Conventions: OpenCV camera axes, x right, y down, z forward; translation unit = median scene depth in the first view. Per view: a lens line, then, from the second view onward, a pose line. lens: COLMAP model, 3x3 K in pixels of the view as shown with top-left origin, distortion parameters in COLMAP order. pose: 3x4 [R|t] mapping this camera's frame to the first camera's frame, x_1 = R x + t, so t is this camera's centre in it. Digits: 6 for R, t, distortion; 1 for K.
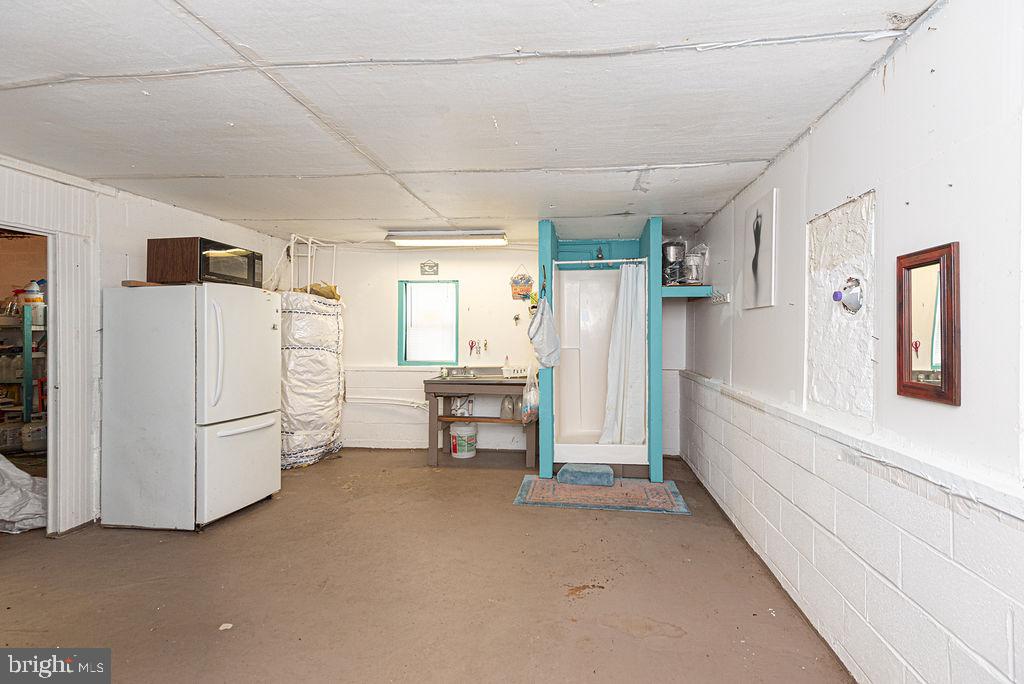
lens RADIAL K [[503.9, 0, 512.0], [0, 503.9, 342.0], [0, 0, 1]] dist [0.030212, -0.000327]
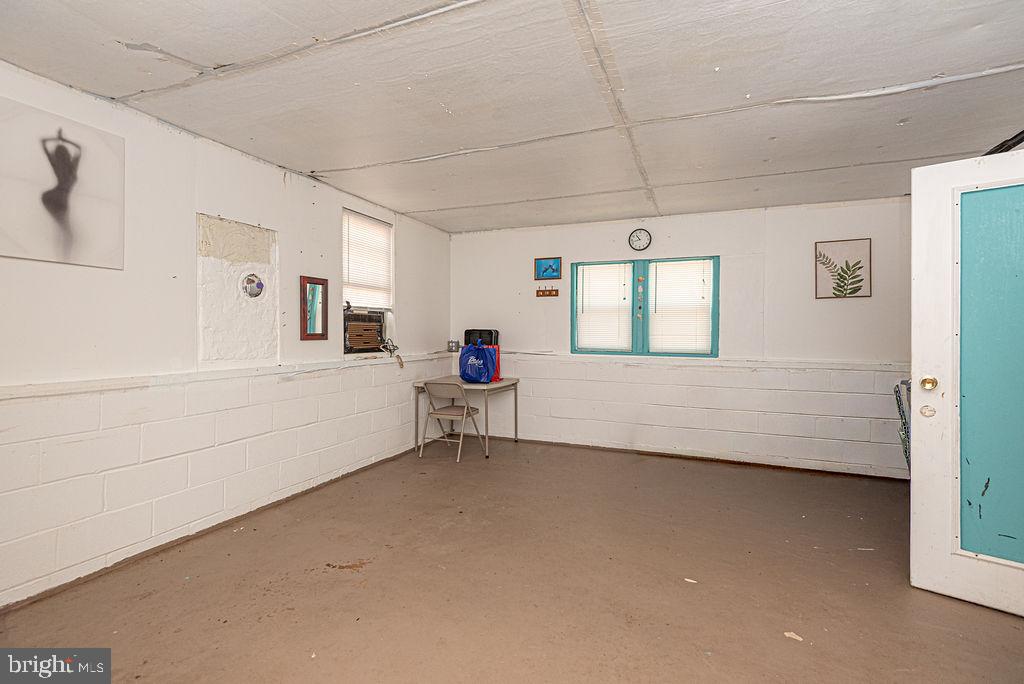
lens RADIAL K [[503.9, 0, 512.0], [0, 503.9, 342.0], [0, 0, 1]] dist [0.030212, -0.000327]
pose [[-0.973034, -0.008383, 0.230508, -0.391496], [-0.000446, 0.999406, 0.034464, 0.023135], [-0.230660, 0.033432, -0.972460, 1.879198]]
